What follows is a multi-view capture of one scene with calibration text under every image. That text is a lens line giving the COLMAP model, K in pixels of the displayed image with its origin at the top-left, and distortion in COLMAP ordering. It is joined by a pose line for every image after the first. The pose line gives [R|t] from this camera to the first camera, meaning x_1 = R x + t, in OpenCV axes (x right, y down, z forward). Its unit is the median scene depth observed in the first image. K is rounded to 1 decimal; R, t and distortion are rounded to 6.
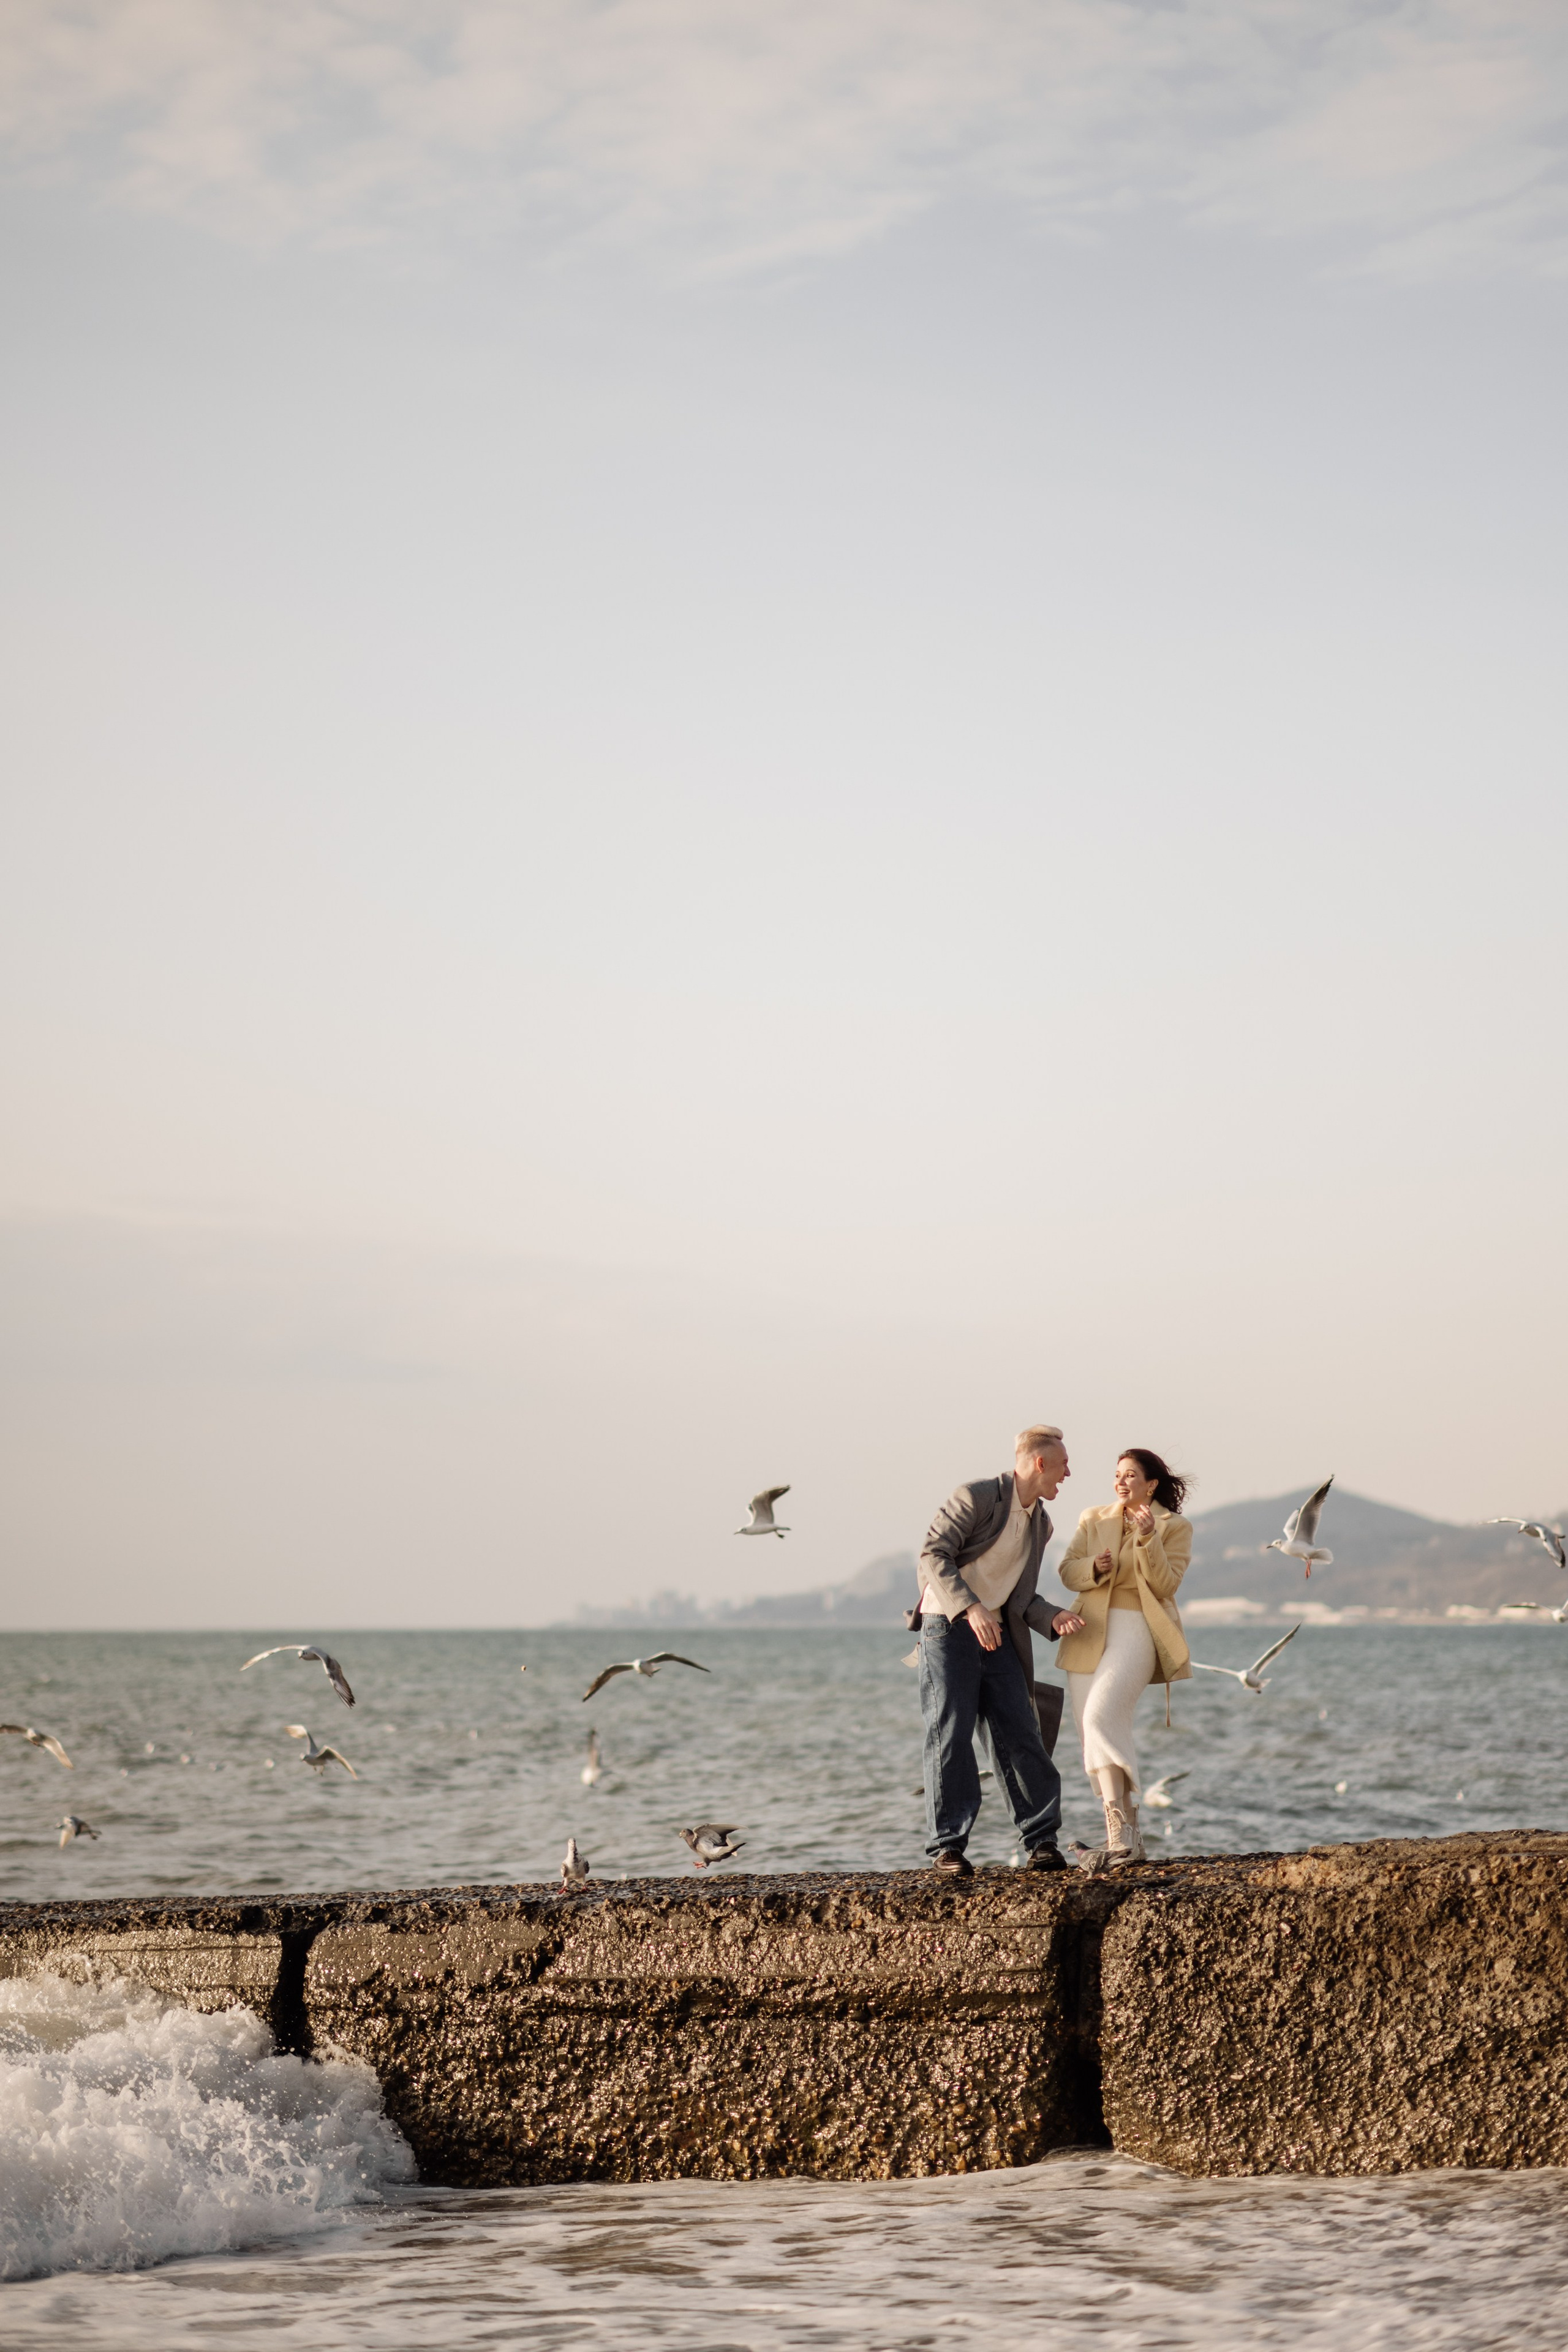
lens RADIAL K [[5791.8, 0, 784.0], [0, 5791.8, 1176.0], [0, 0, 1]] dist [-0.027929, 0.088894]
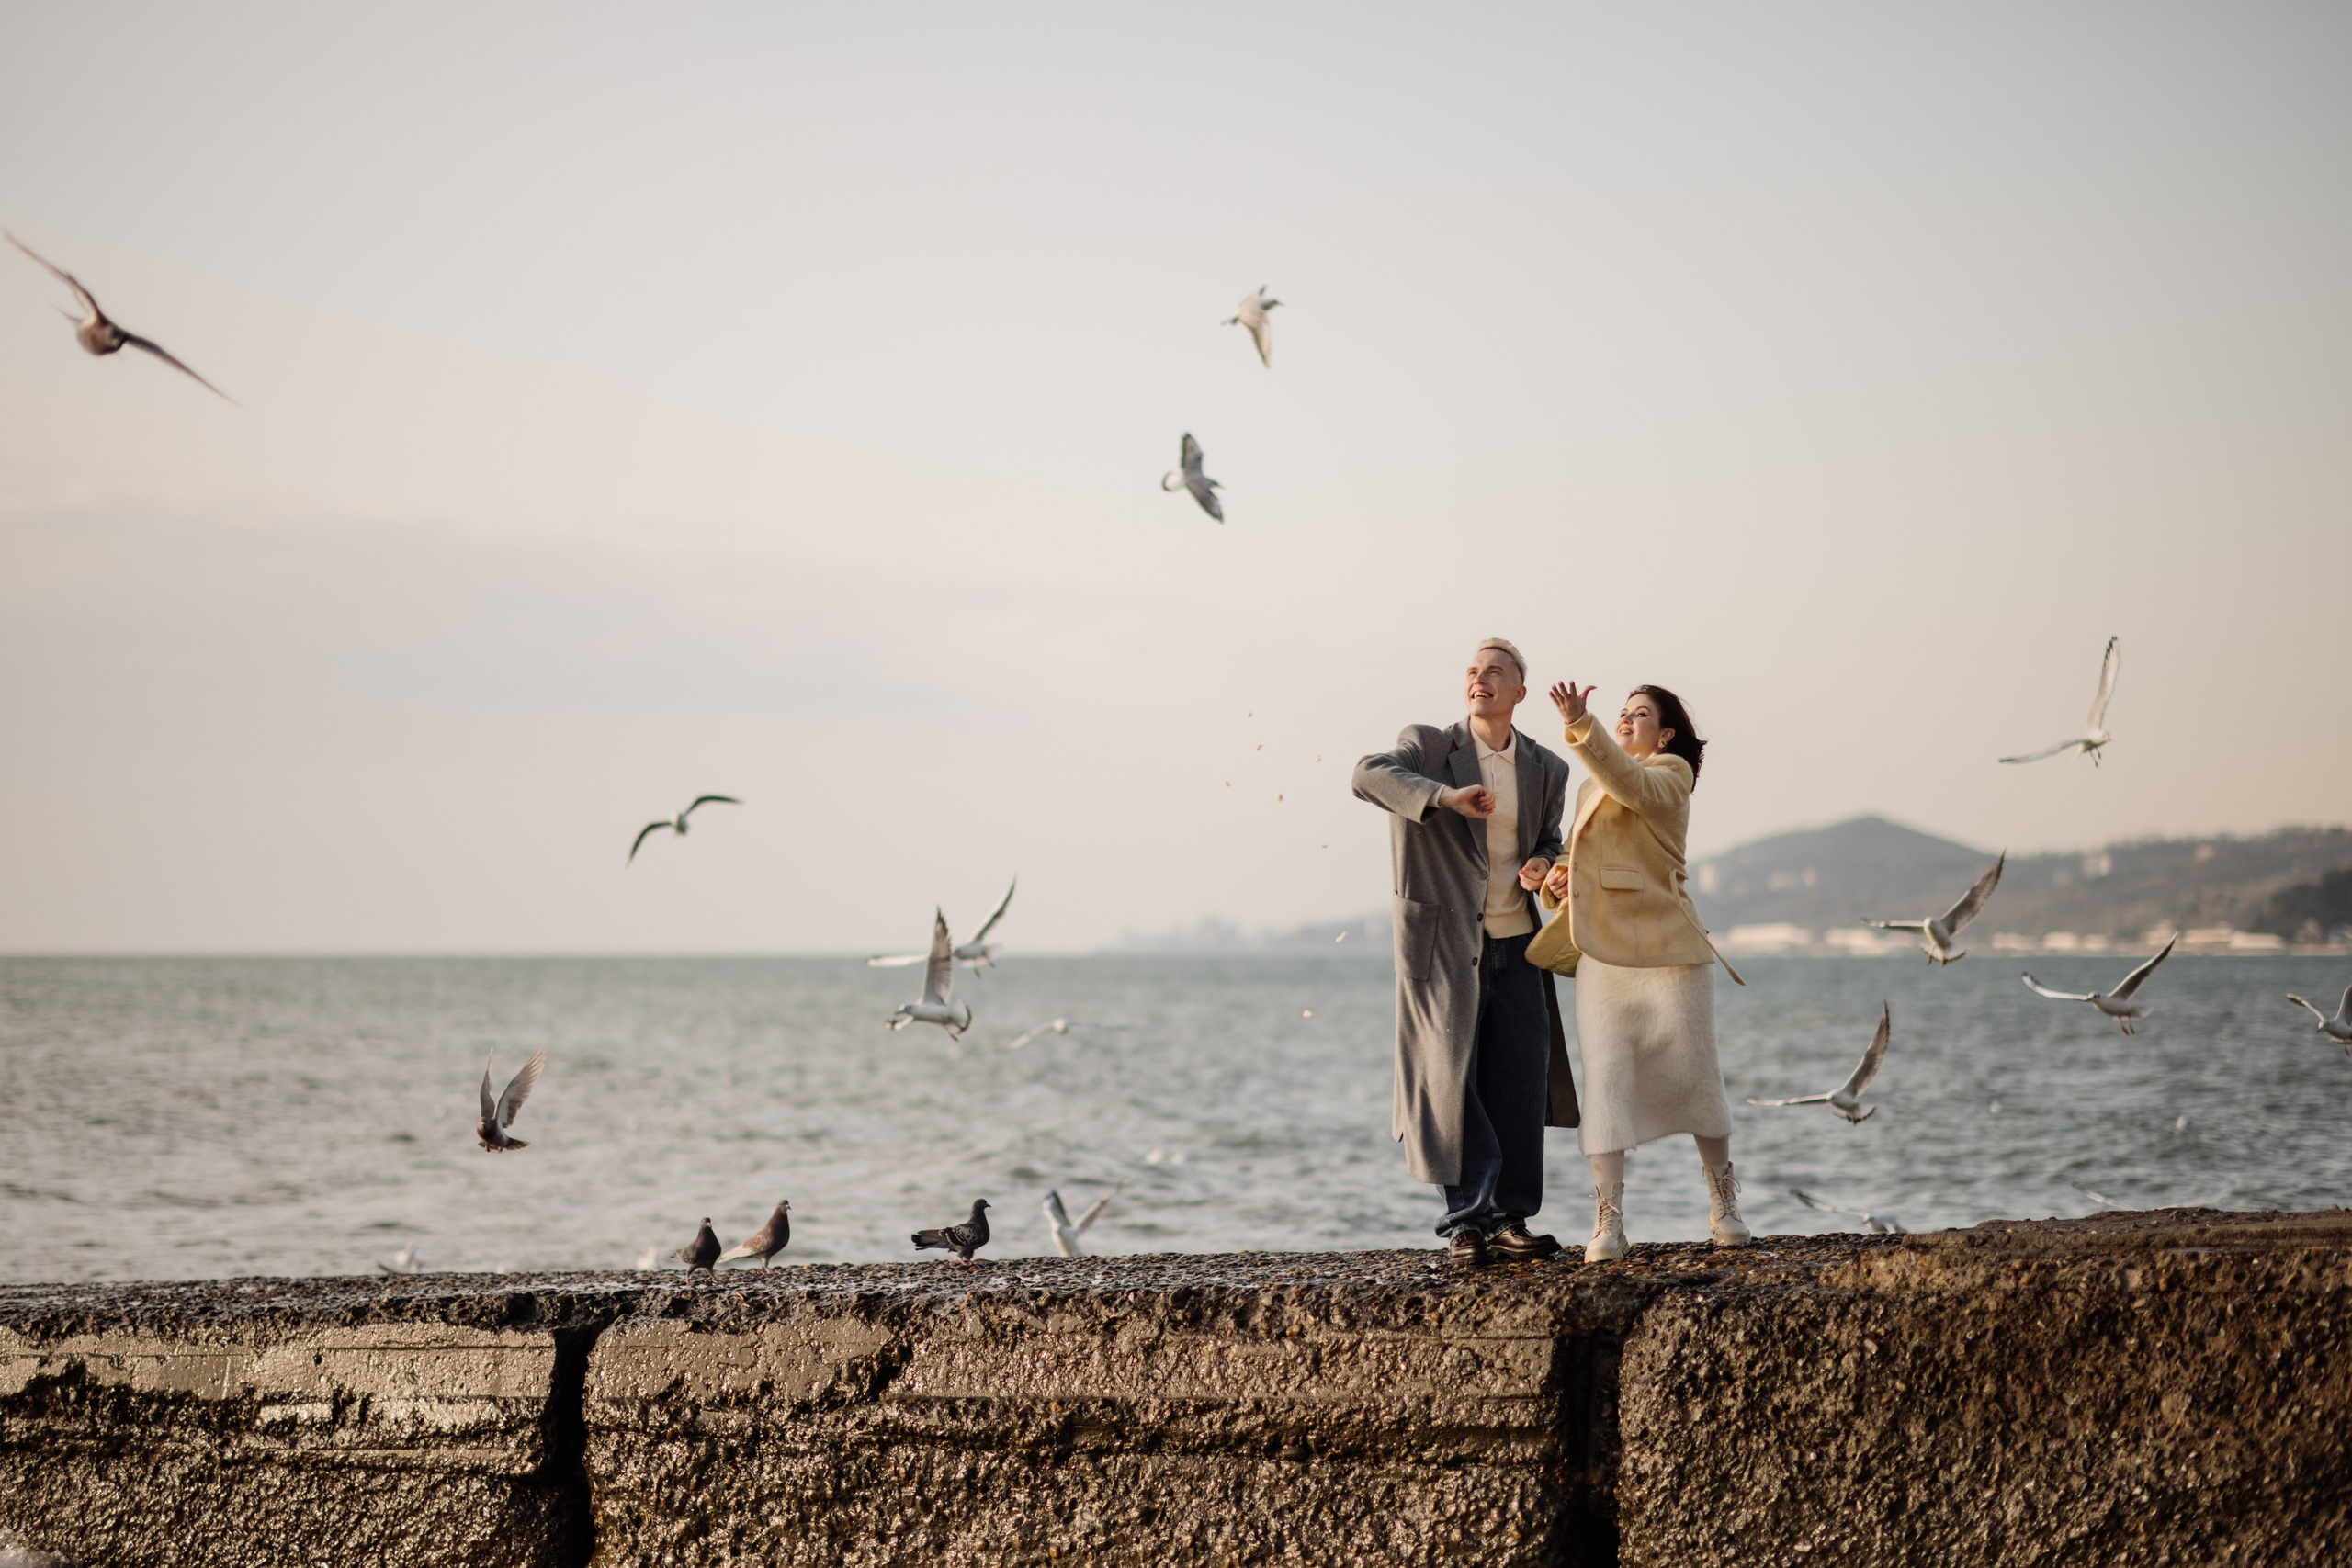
lens RADIAL K [[5791.2, 0, 1173.8], [0, 5791.2, 794.6], [0, 0, 1]] dist [-0.027929, 0.088894]
pose [[0.999631, 0.004255, -0.026817, 0.017249], [-0.002904, 0.998734, 0.050220, 0.022921], [0.026997, -0.050124, 0.998378, 0.261281]]
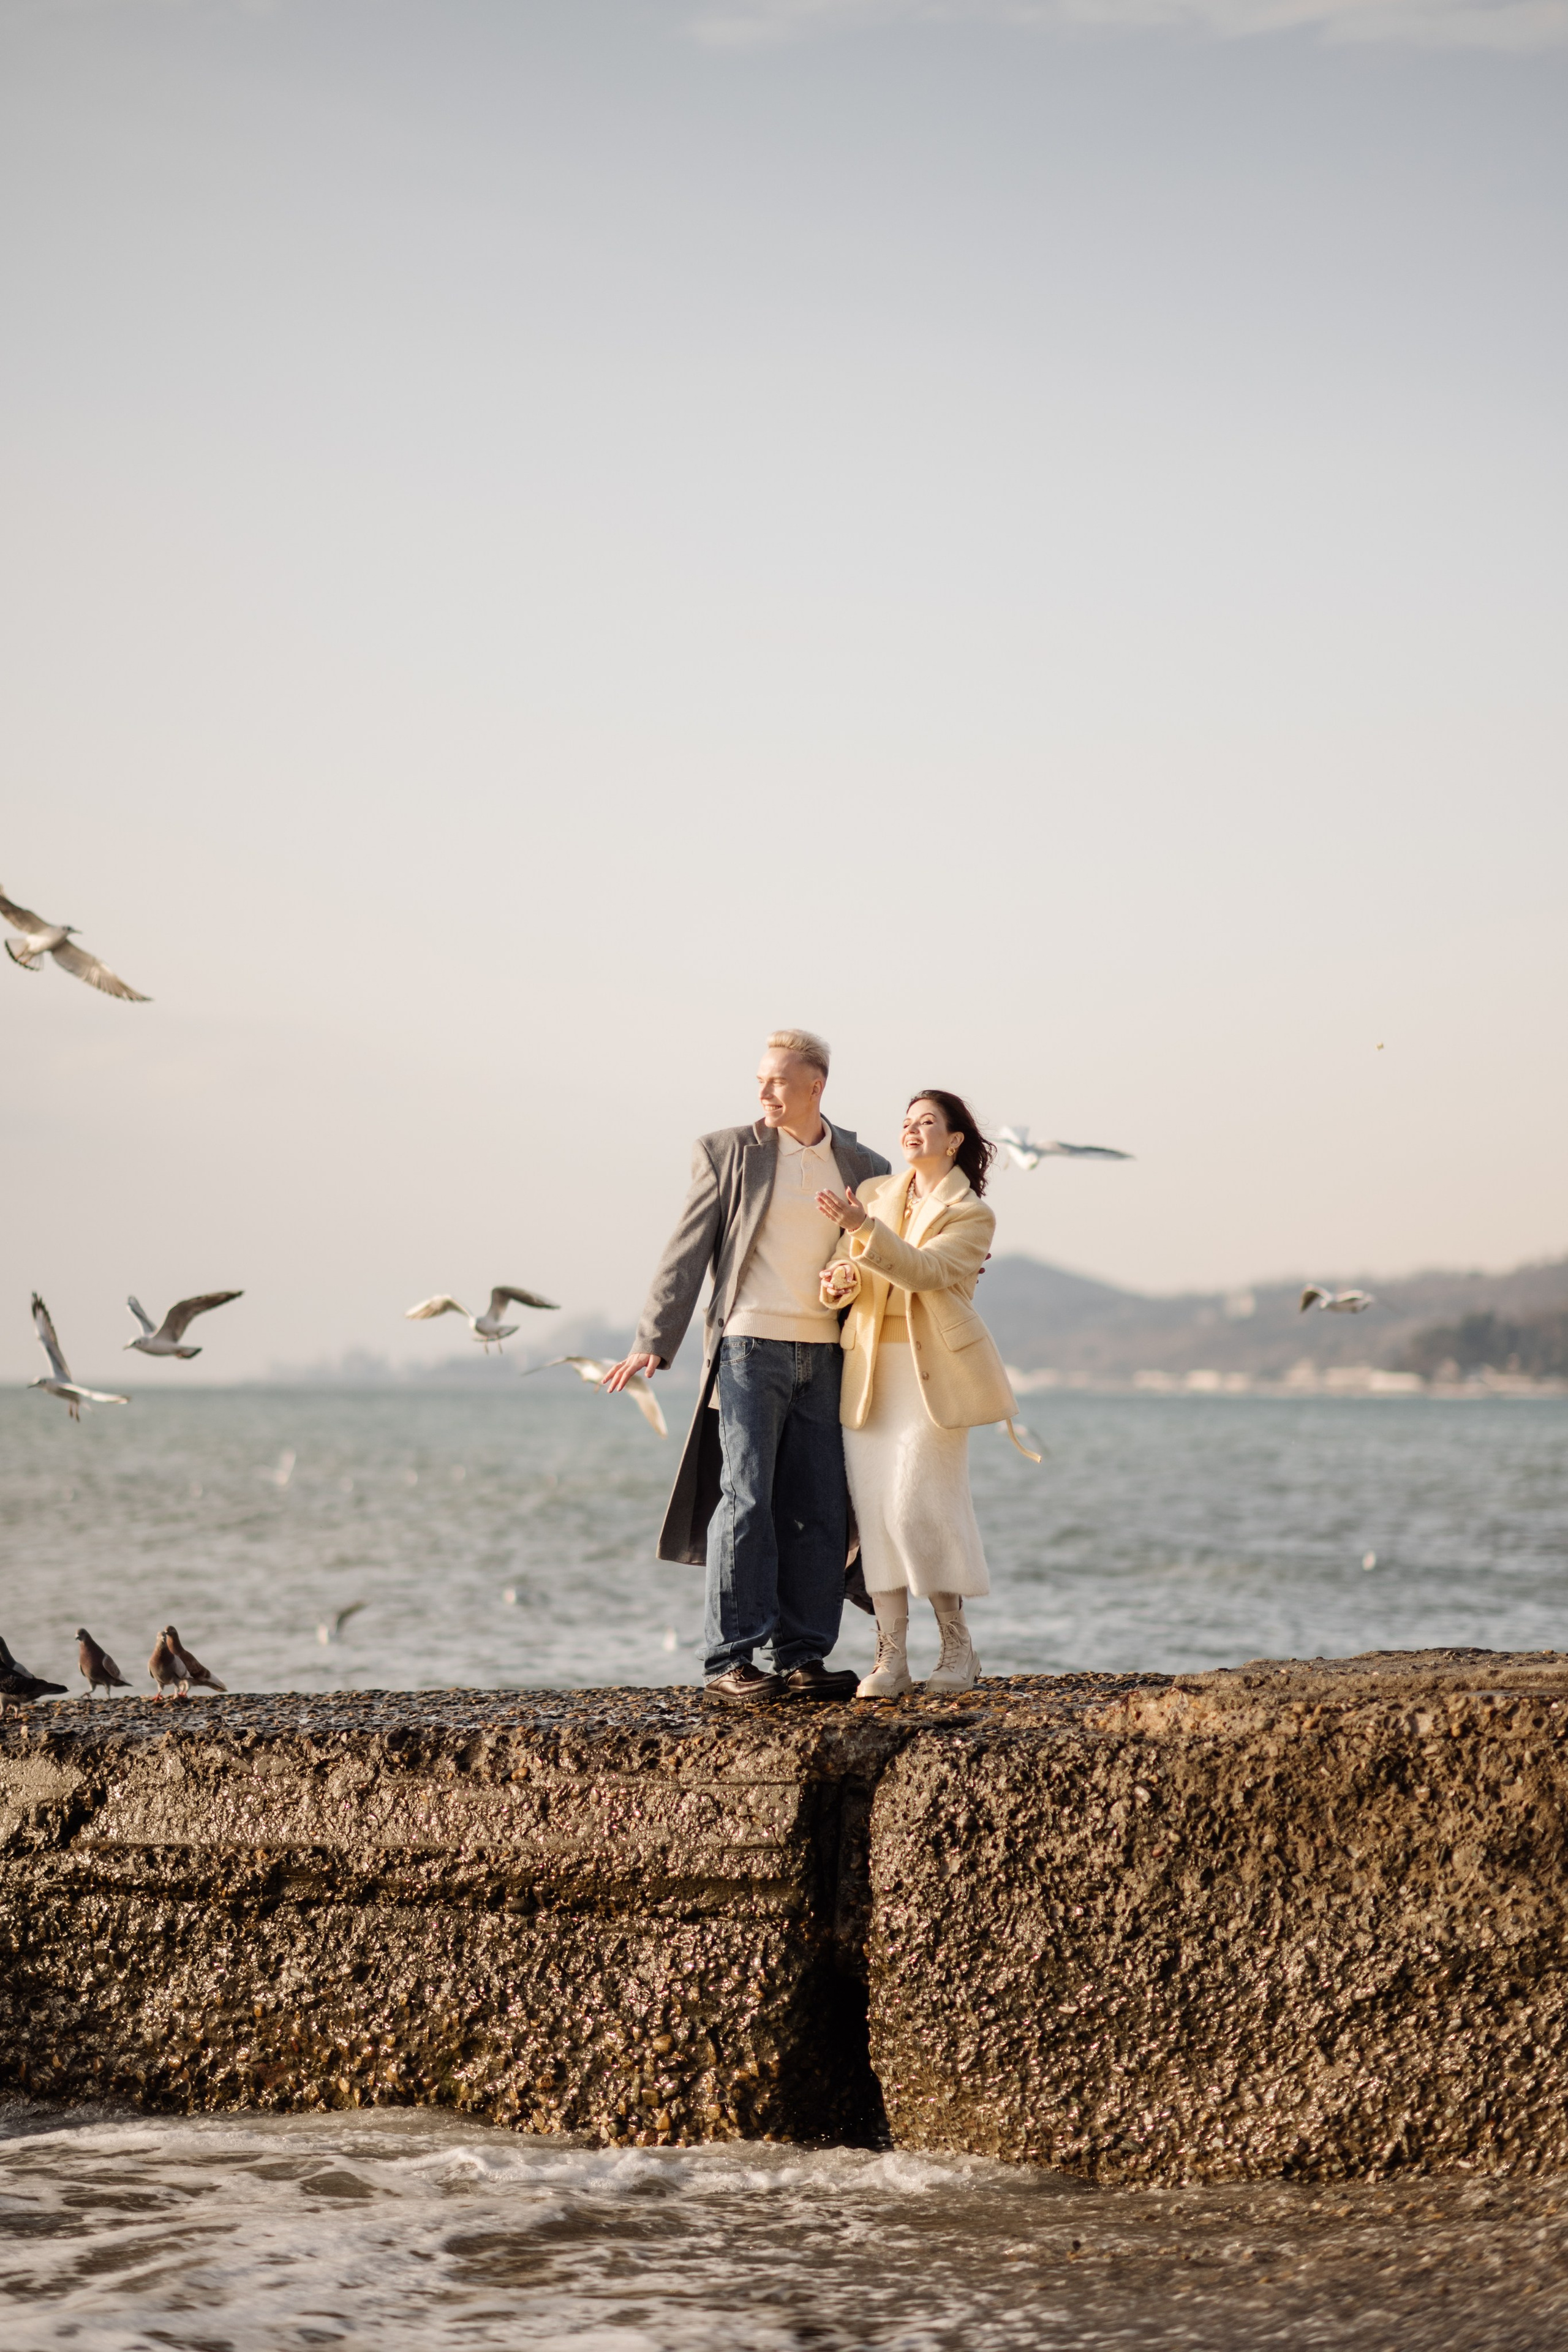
lens RADIAL K [[5791.8, 0, 784.0], [0, 5791.8, 1176.0], [0, 0, 1]] dist [-0.027929, 0.088894]
pose [[0.998497, 0.015381, 0.052597, 0.006705], [-0.017529, 0.999021, 0.040617, 0.028496], [-0.051920, -0.041478, 0.997789, 0.309161]]
